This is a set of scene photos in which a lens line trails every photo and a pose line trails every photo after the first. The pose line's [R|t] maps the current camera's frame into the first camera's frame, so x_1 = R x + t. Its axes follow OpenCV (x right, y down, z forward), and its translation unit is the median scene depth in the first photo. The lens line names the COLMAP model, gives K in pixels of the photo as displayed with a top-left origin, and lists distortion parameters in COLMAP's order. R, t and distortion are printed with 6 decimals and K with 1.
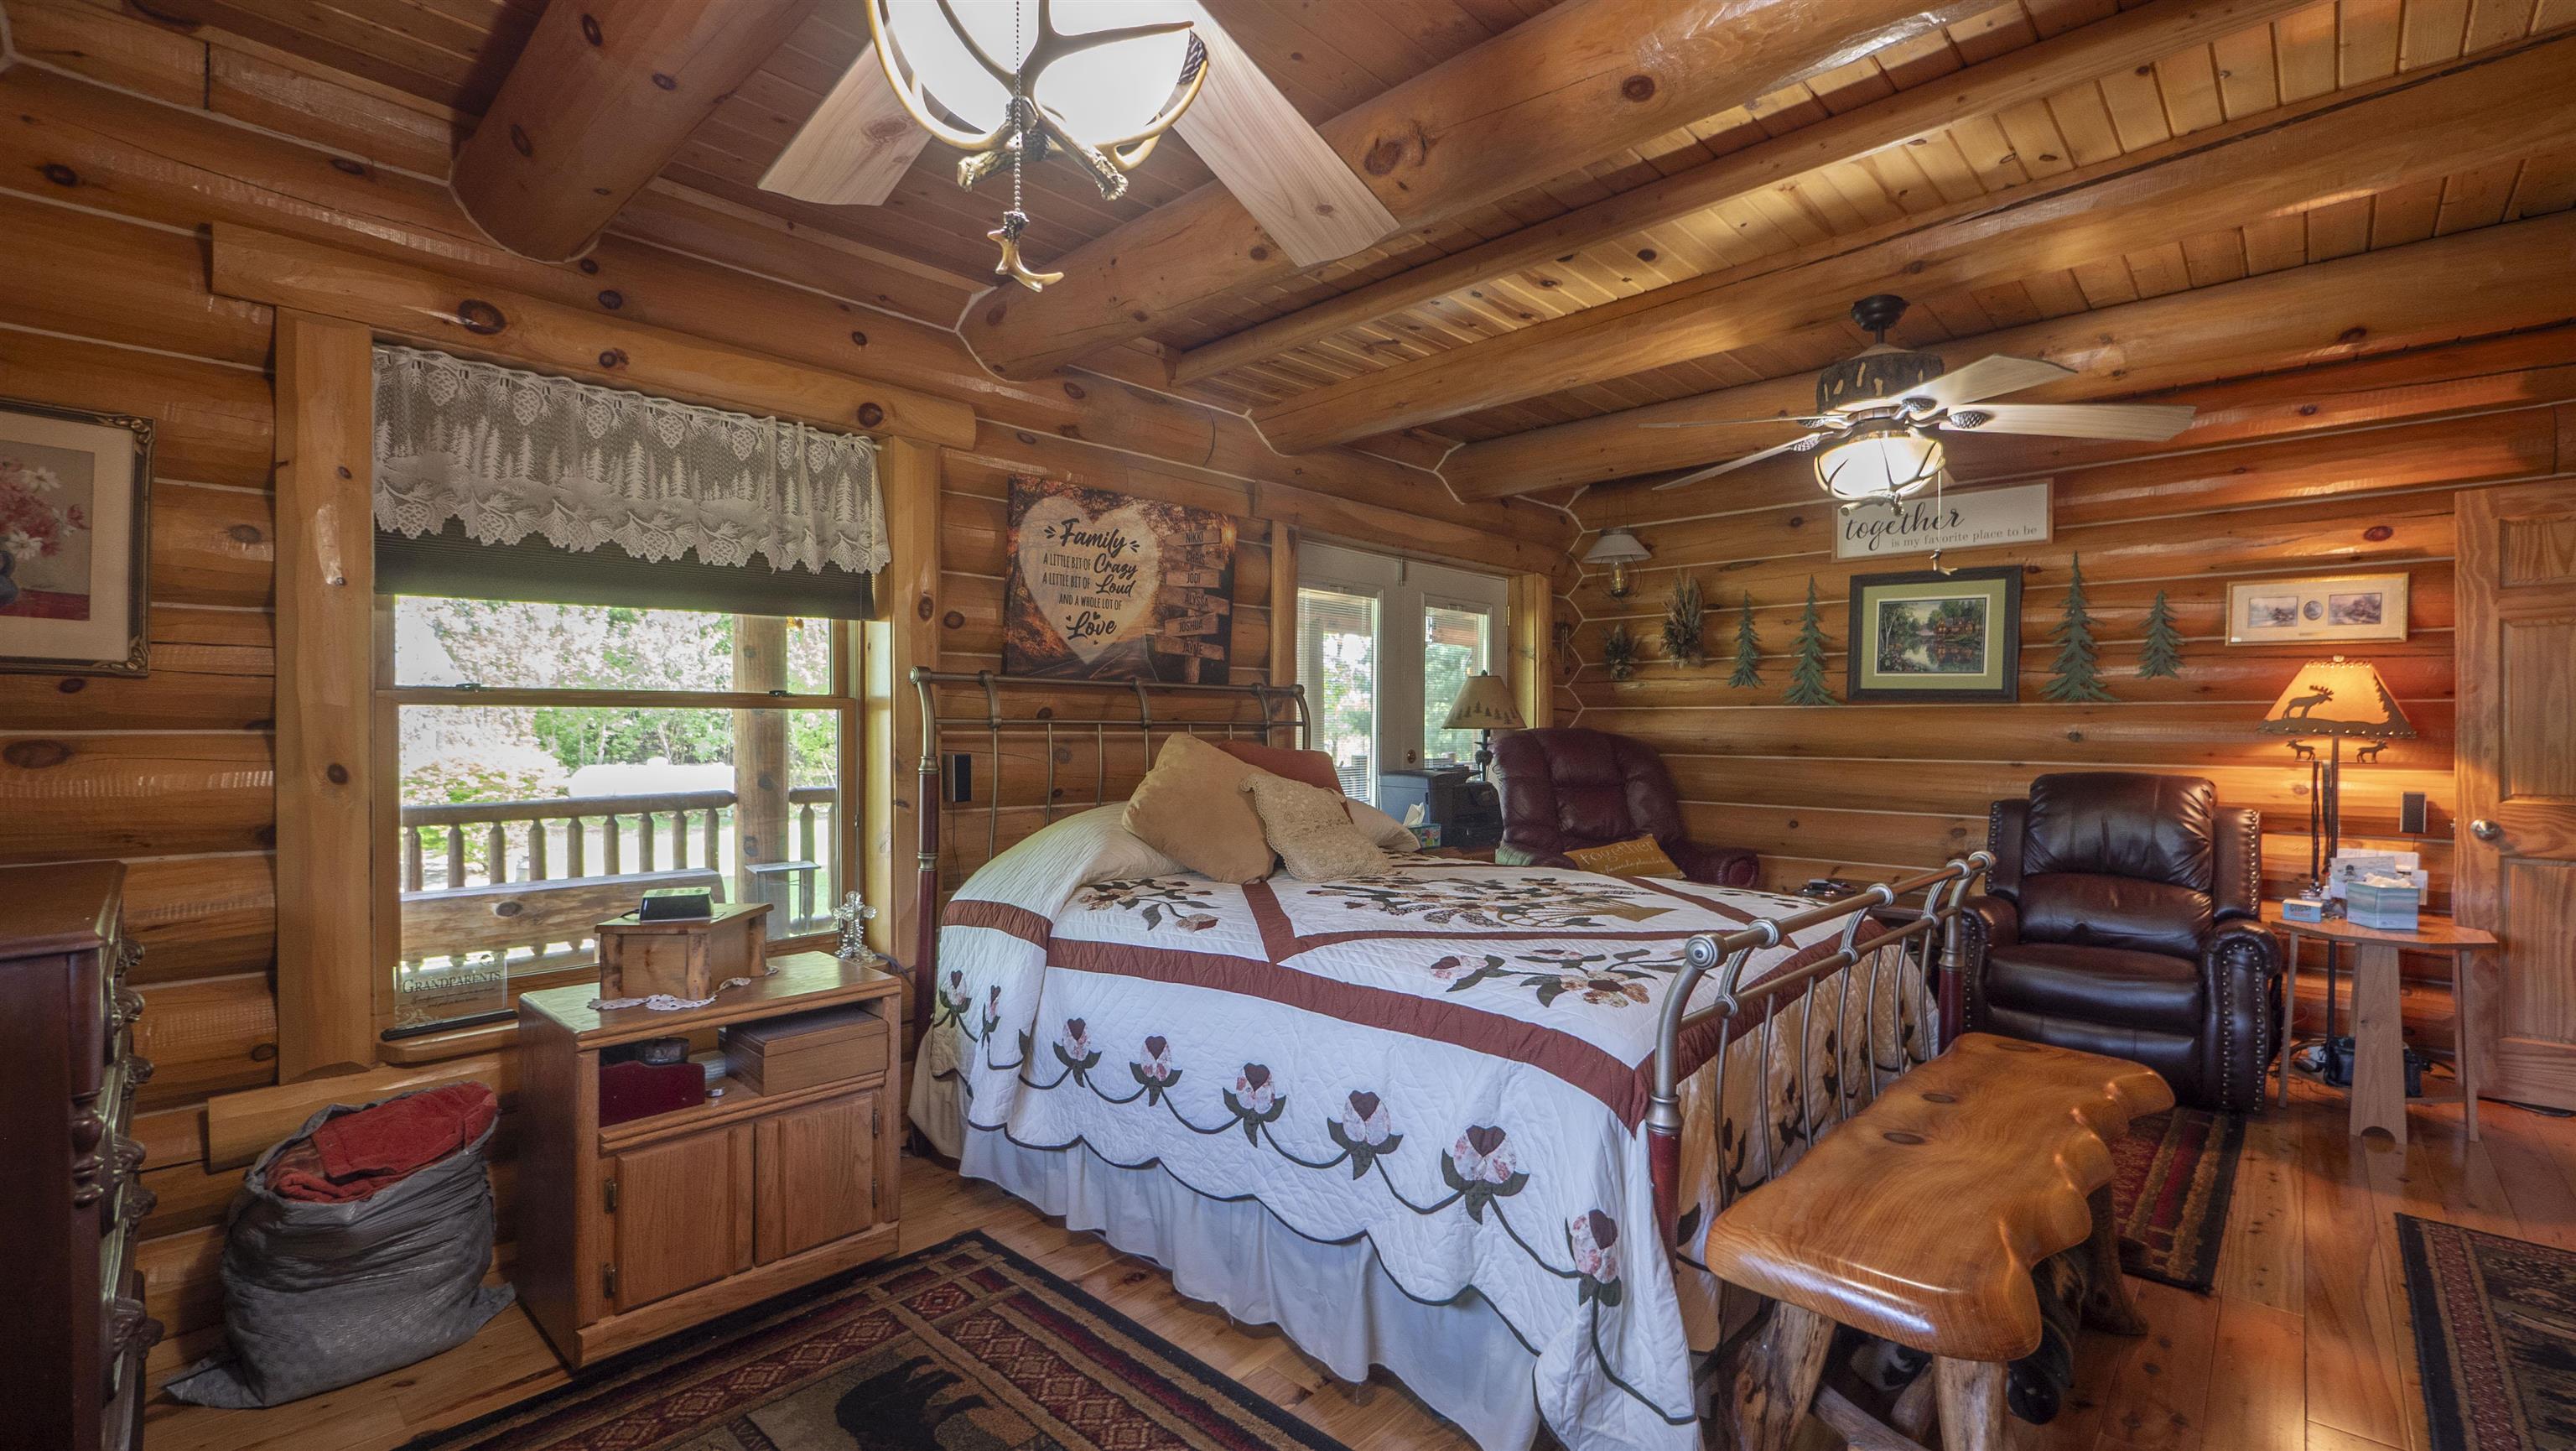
lens RADIAL K [[1121.6, 0, 1286.1], [0, 1121.6, 714.3], [0, 0, 1]] dist [-0.007266, 0.001449]
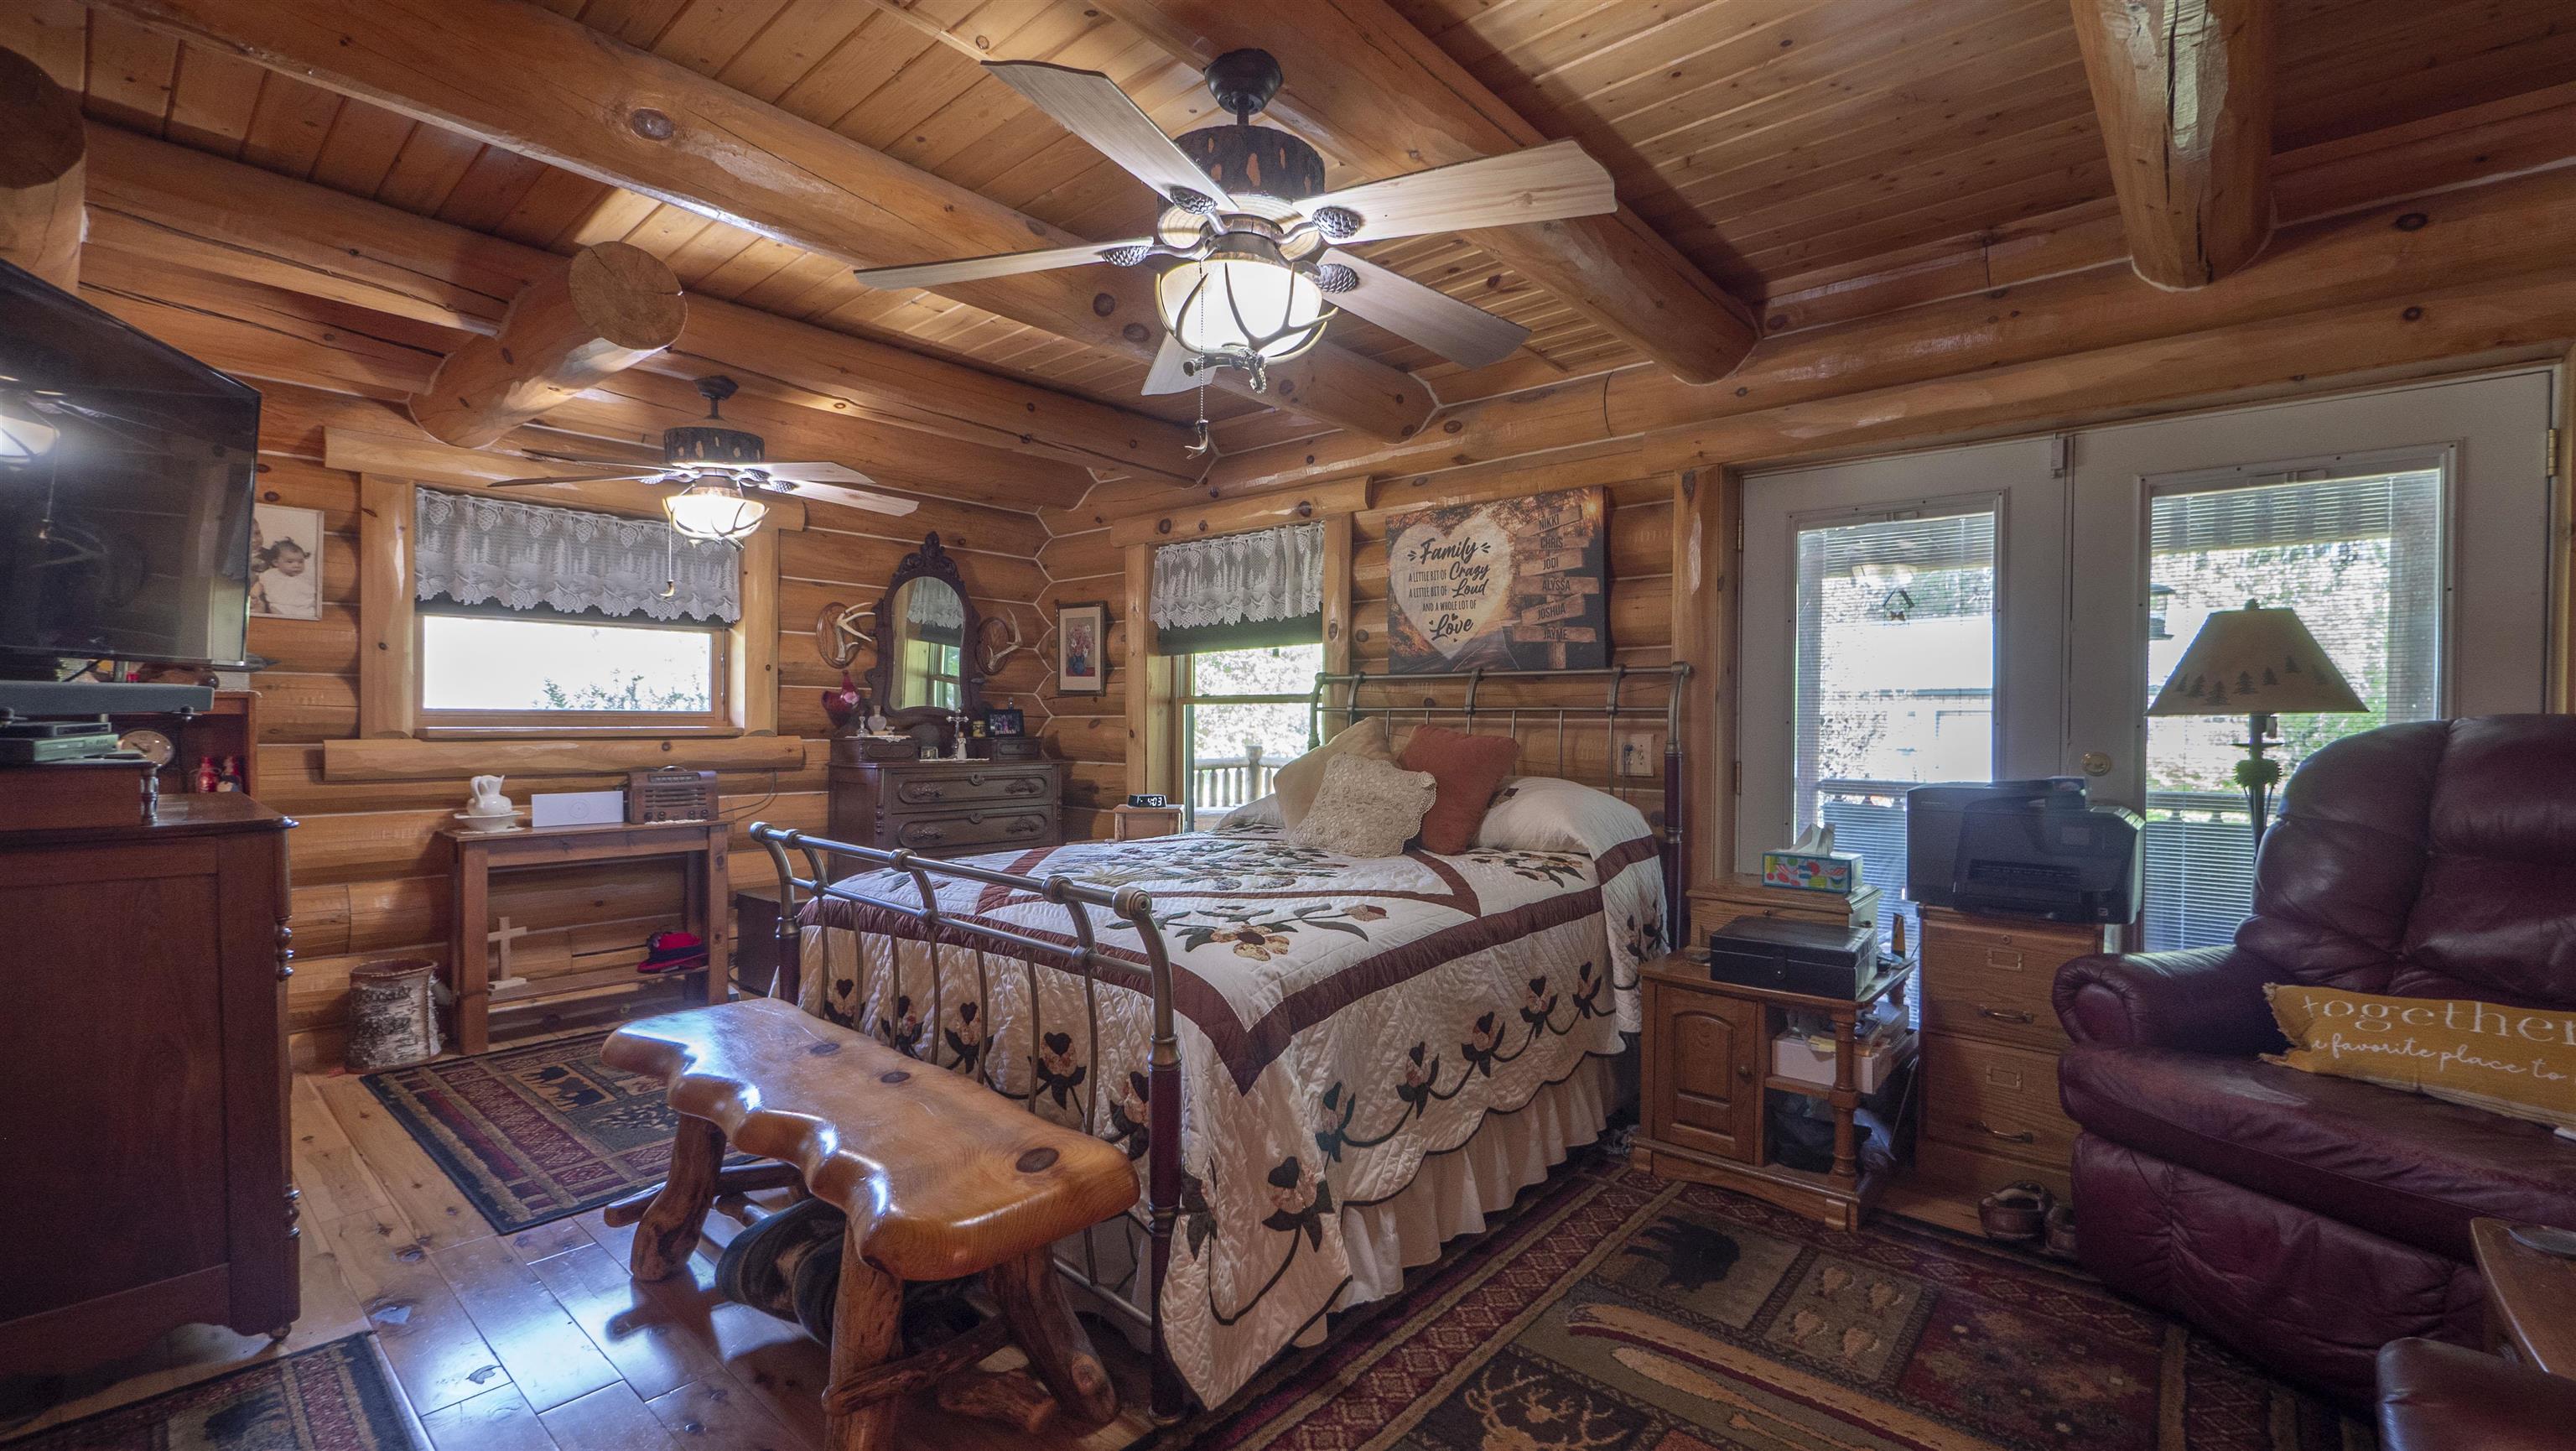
lens RADIAL K [[1072.5, 0, 1294.5], [0, 1072.5, 722.3], [0, 0, 1]] dist [-0.009890, 0.000032]
pose [[0.023175, -0.002560, -0.999728, 0.918152], [0.002367, 0.999994, -0.002505, 0.022651], [0.999729, -0.002308, 0.023181, 0.800588]]
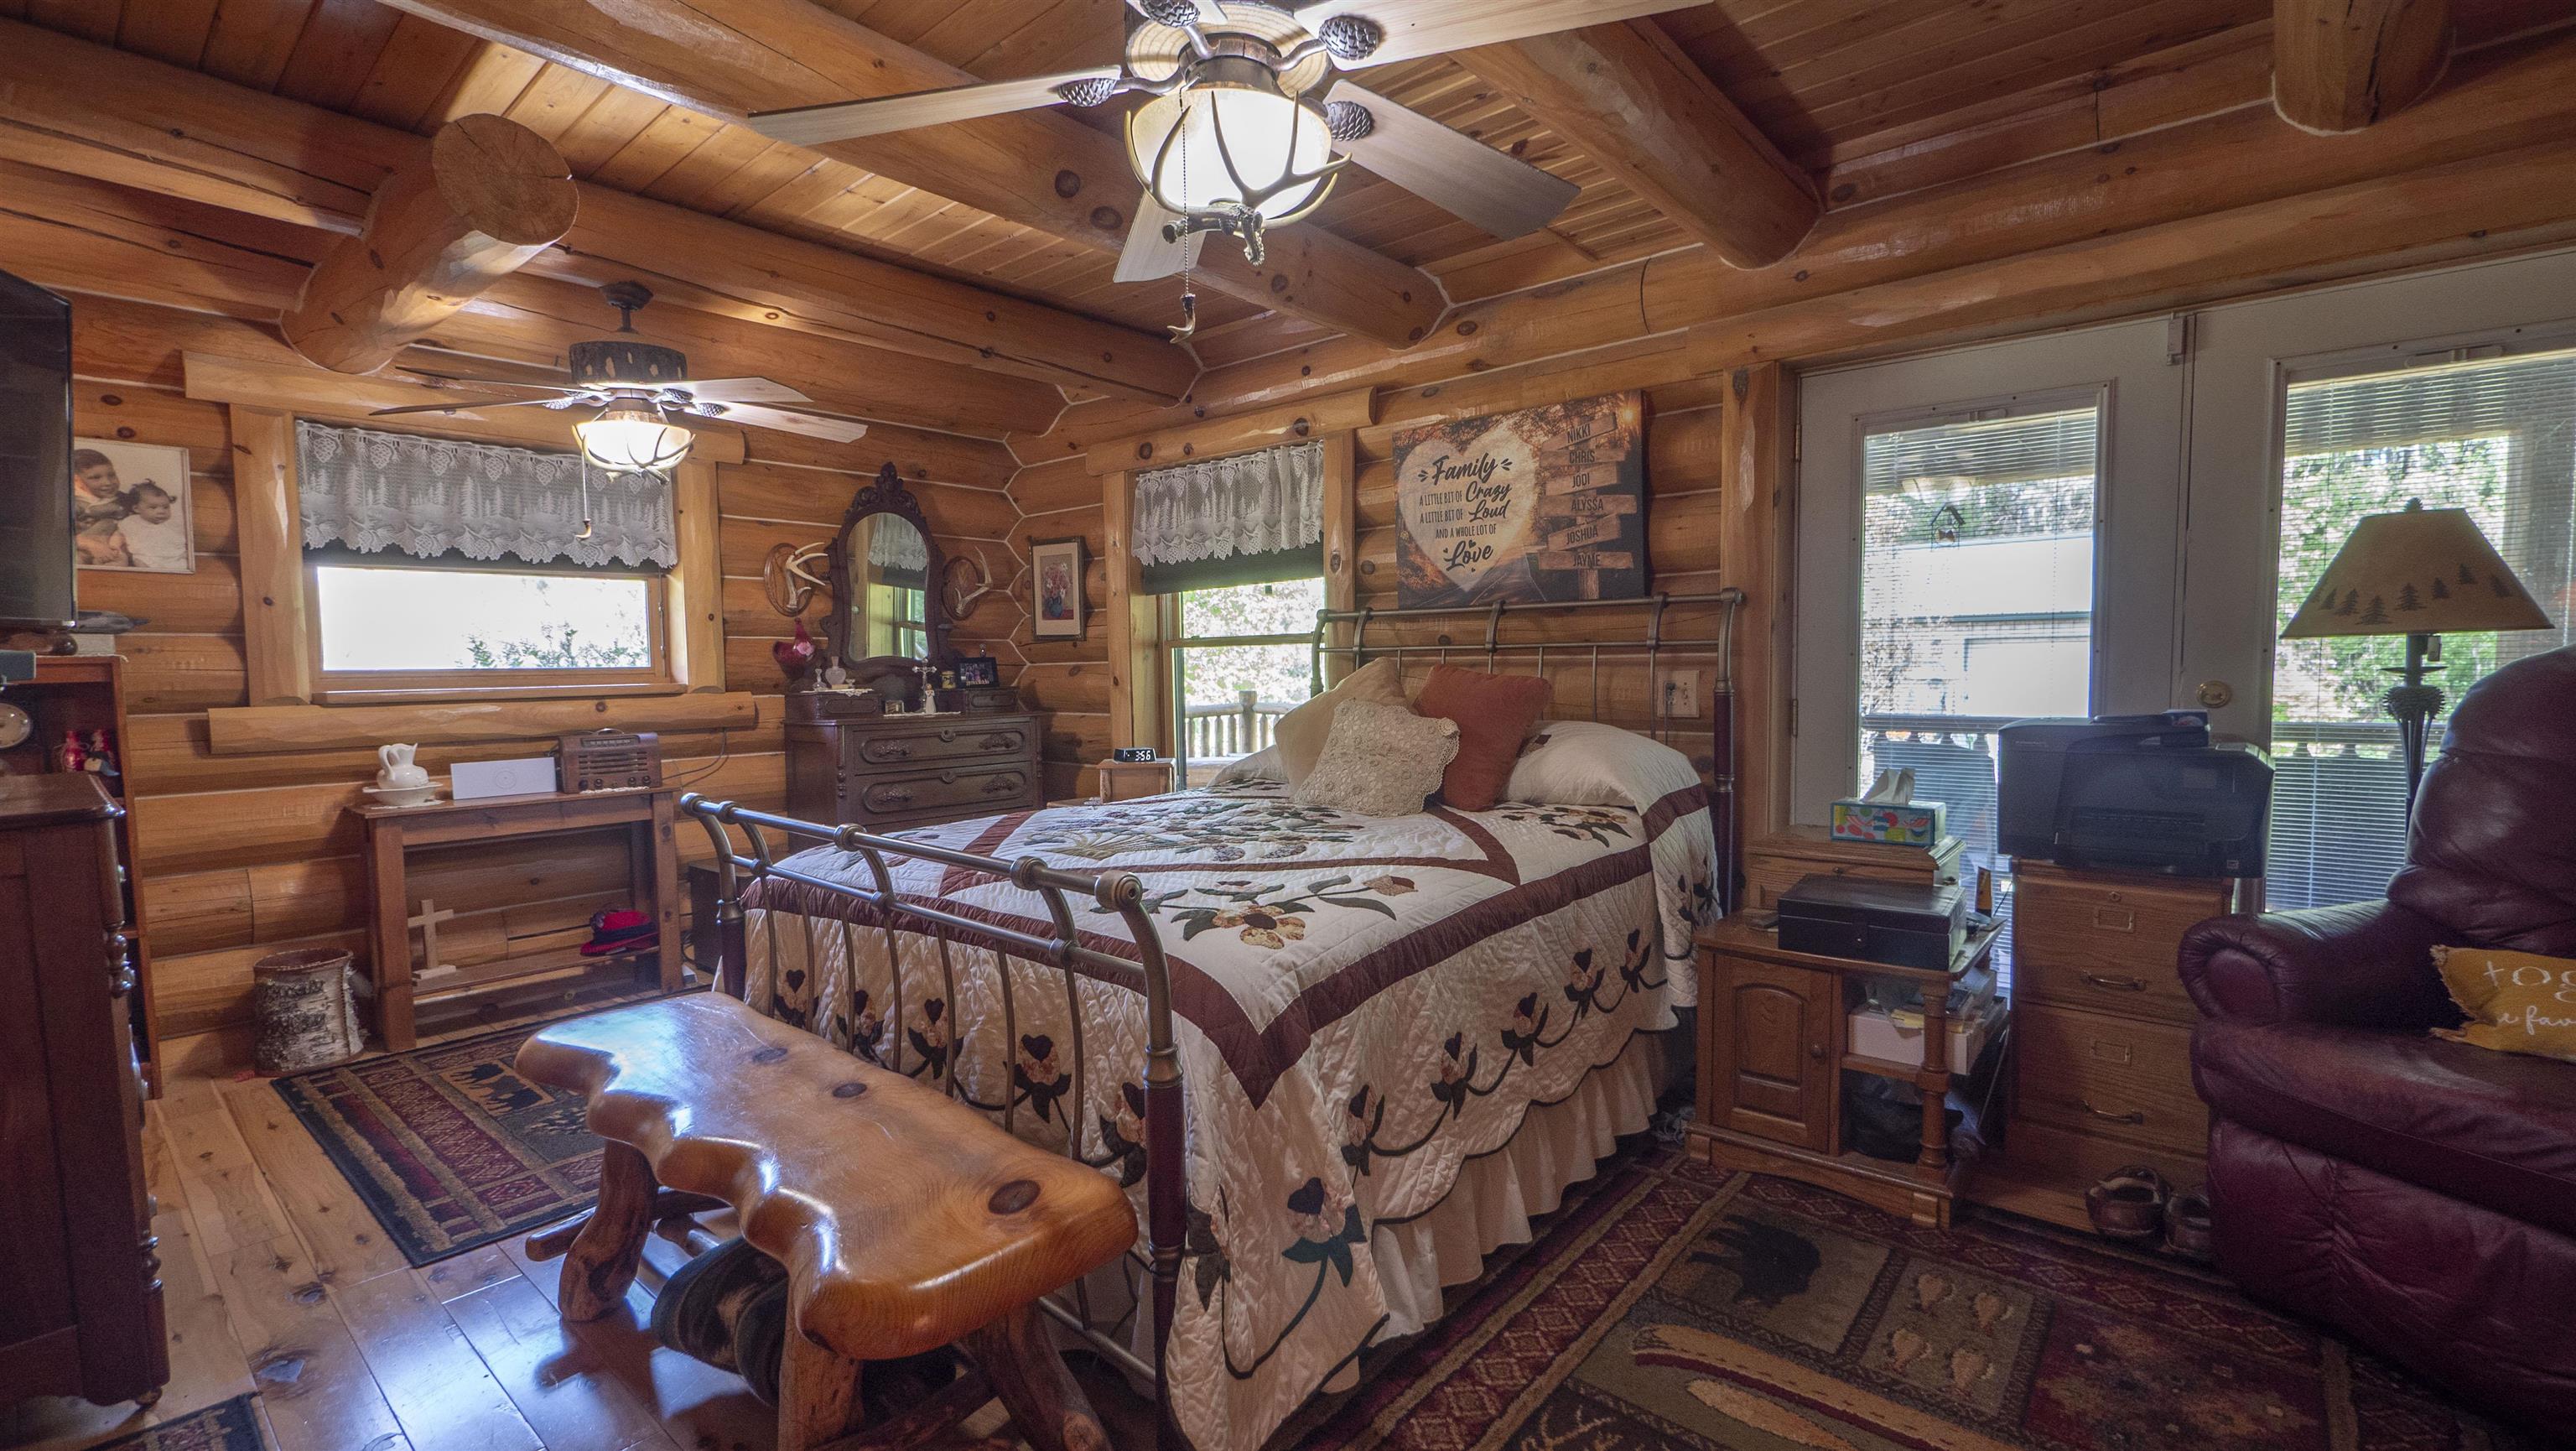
lens RADIAL K [[1121.6, 0, 1286.3], [0, 1121.6, 727.0], [0, 0, 1]] dist [-0.007266, 0.001449]
pose [[0.022441, 0.052478, -0.998370, 0.855909], [0.023274, 0.998323, 0.052999, 0.021562], [0.999477, -0.024425, 0.021182, 0.794297]]
